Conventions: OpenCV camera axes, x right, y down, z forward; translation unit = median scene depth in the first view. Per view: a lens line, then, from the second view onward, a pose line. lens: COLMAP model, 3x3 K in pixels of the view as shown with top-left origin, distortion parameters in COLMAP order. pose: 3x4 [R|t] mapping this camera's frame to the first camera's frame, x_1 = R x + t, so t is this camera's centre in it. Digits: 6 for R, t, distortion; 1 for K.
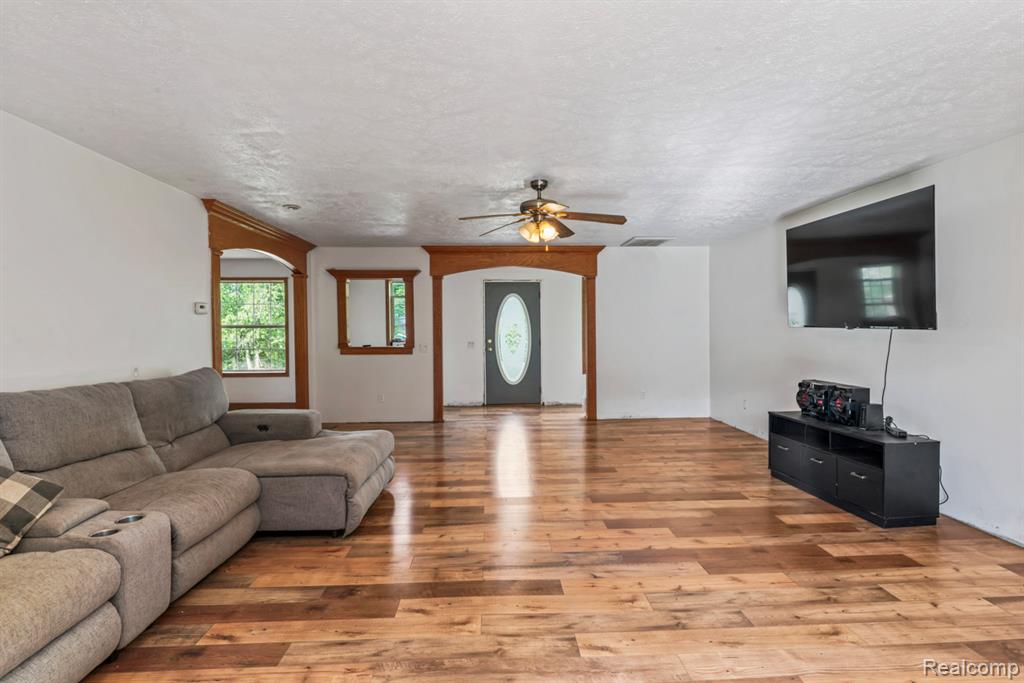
lens RADIAL K [[512.6, 0, 508.3], [0, 512.6, 337.0], [0, 0, 1]] dist [0.000388, -0.000547]
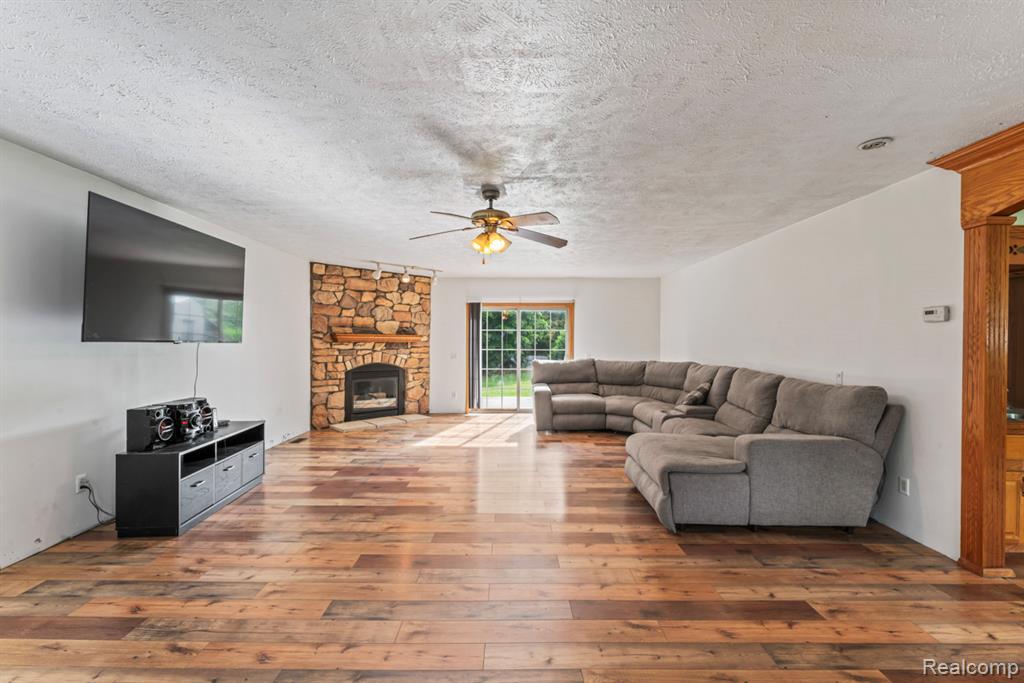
lens RADIAL K [[443.4, 0, 512.0], [0, 443.4, 341.5], [0, 0, 1]] dist [-0.002648, -0.000286]
pose [[-0.999777, 0.005486, 0.020388, 0.003666], [0.005956, 0.999715, 0.023100, -0.040712], [-0.020255, 0.023217, -0.999525, 2.051383]]
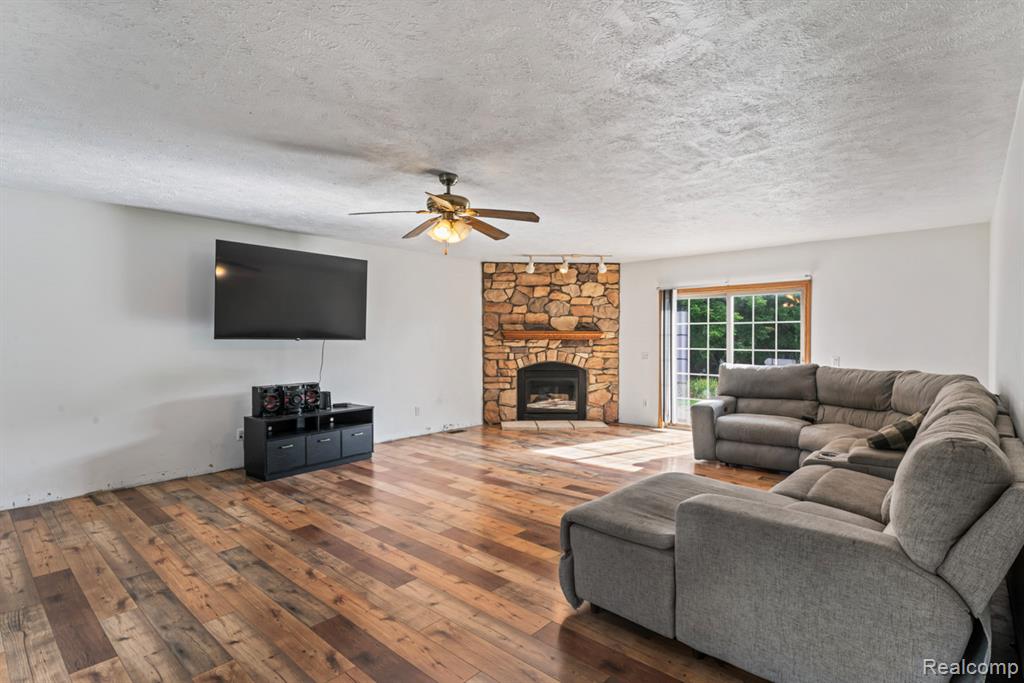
lens RADIAL K [[512.6, 0, 508.3], [0, 512.6, 337.0], [0, 0, 1]] dist [0.000388, -0.000547]
pose [[-0.724109, 0.009888, 0.689615, -0.705616], [0.021597, 0.999732, 0.008343, -0.027055], [-0.689348, 0.020935, -0.724128, 1.757585]]
